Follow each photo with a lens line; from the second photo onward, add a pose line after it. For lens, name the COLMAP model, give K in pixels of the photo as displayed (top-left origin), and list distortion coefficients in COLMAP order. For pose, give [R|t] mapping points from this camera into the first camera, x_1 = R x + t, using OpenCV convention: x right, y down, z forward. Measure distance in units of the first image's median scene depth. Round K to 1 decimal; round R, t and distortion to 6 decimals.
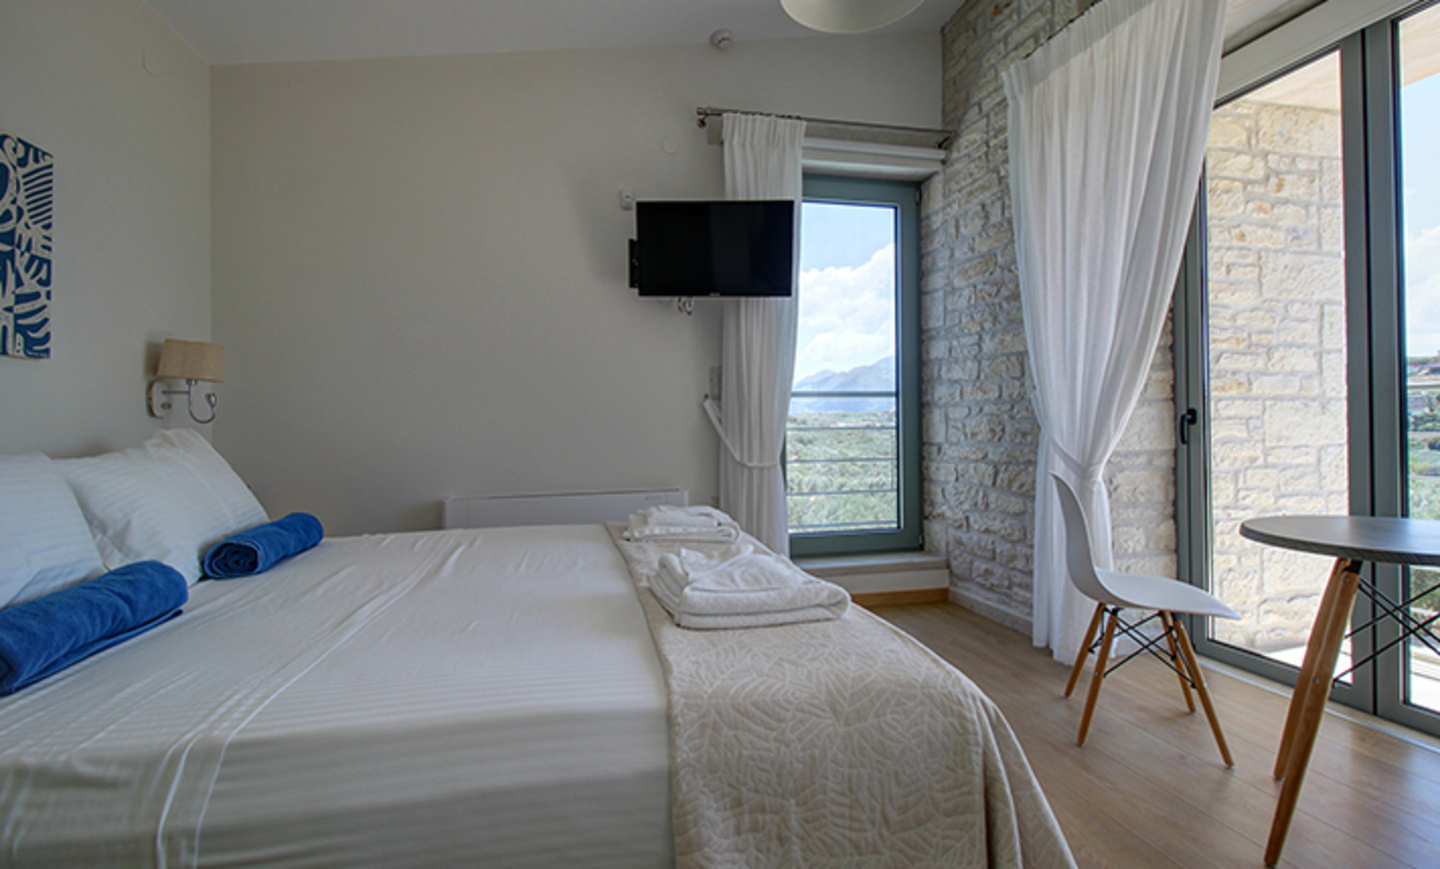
lens RADIAL K [[697.1, 0, 714.1], [0, 697.1, 423.3], [0, 0, 1]] dist [0.016074, -0.005109]
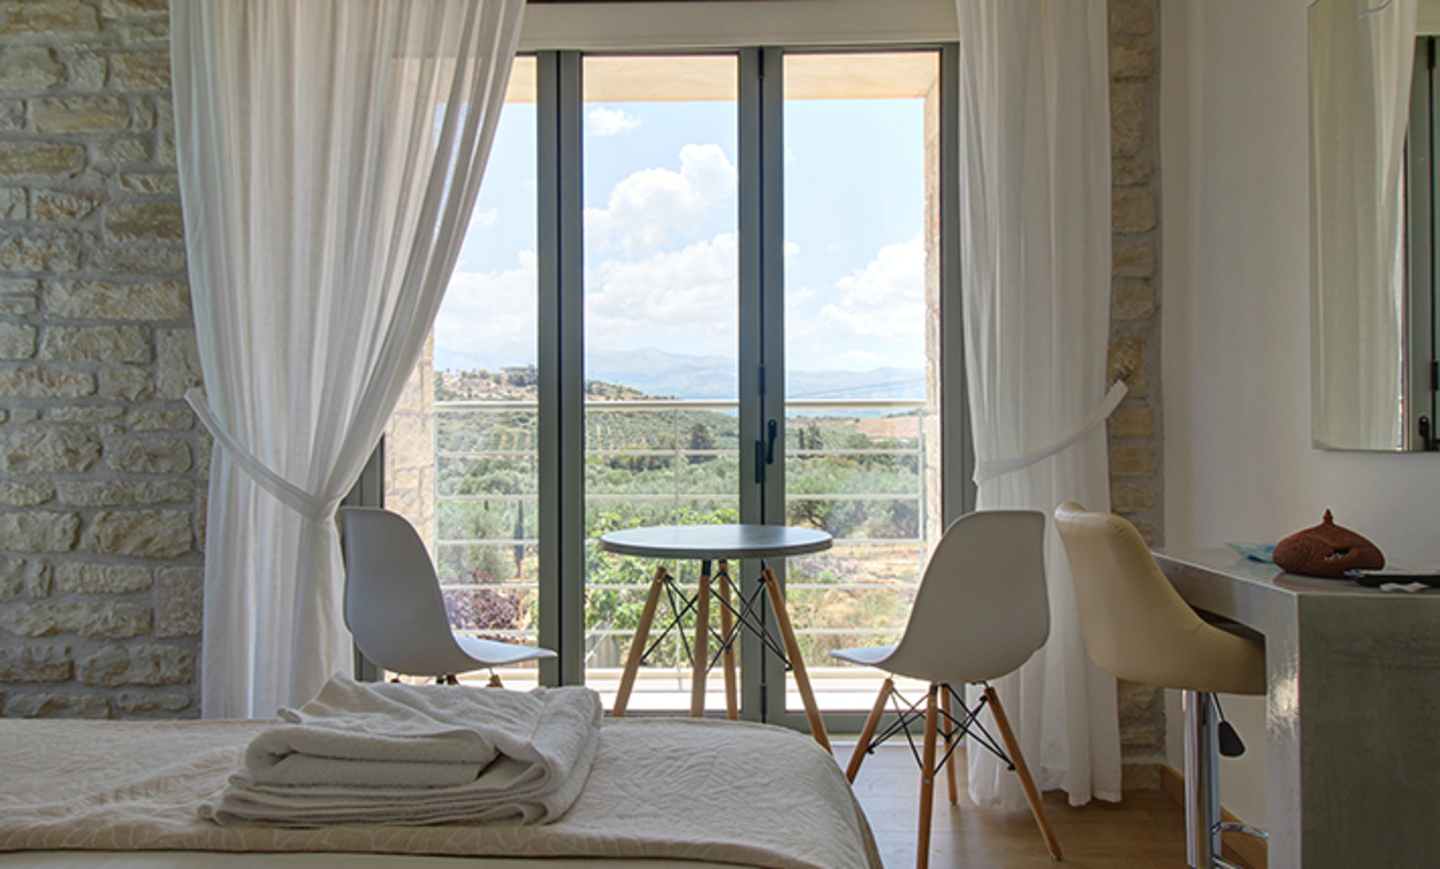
lens RADIAL K [[1035.2, 0, 731.1], [0, 1035.2, 422.1], [0, 0, 1]] dist [0.016087, -0.001104]
pose [[0.220747, 0.025881, 0.974988, -0.315885], [0.000215, 0.999647, -0.026584, 0.008922], [-0.975331, 0.006078, 0.220663, 0.297916]]
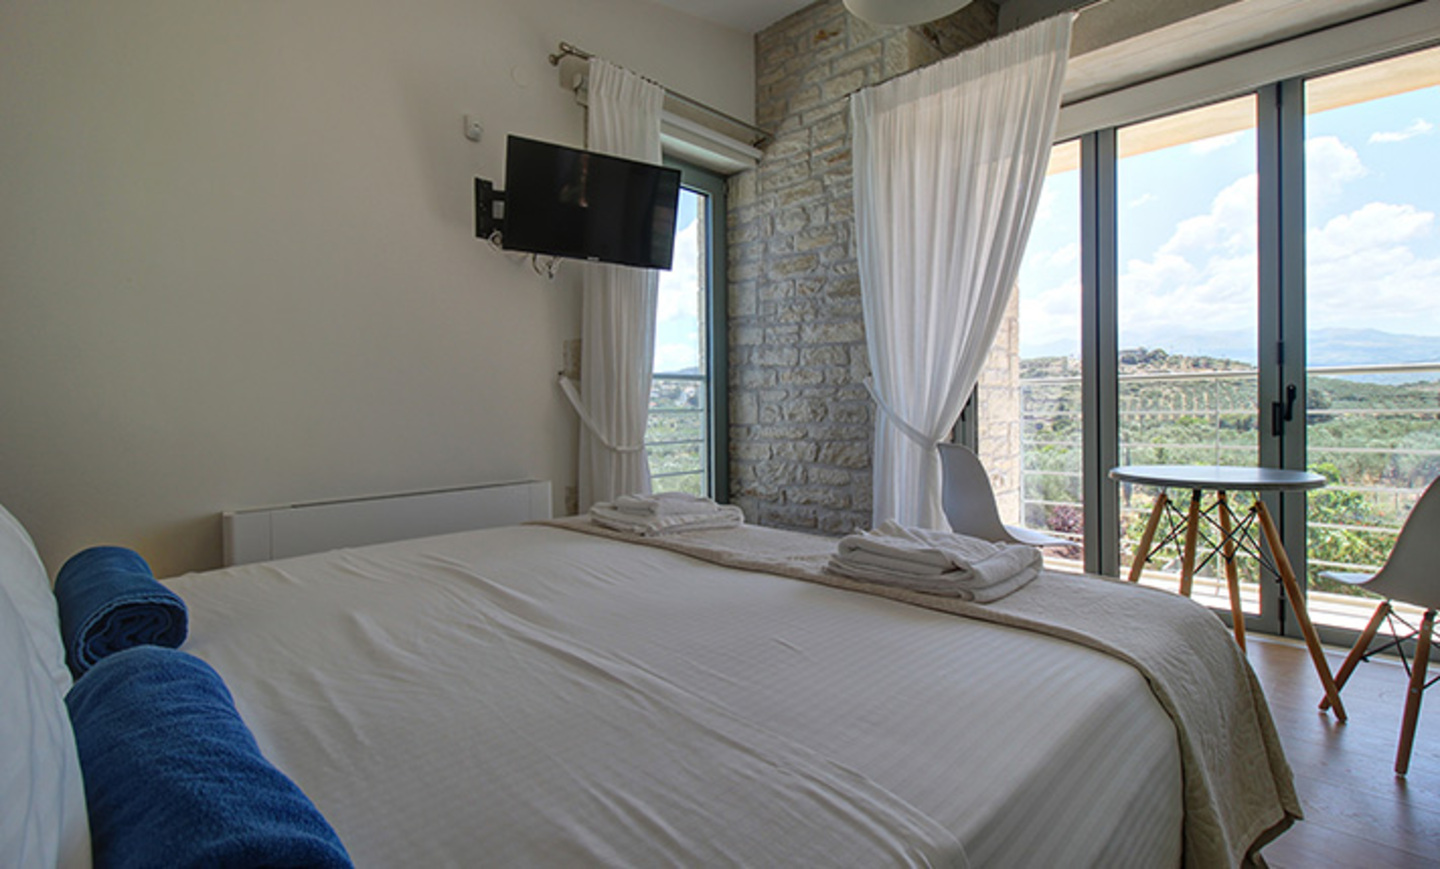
lens RADIAL K [[697.1, 0, 715.2], [0, 697.1, 415.9], [0, 0, 1]] dist [0.016074, -0.005109]
pose [[0.826253, -0.003137, 0.563291, -0.367720], [0.001547, 0.999993, 0.003300, 0.013393], [-0.563298, -0.001856, 0.826252, 0.173055]]
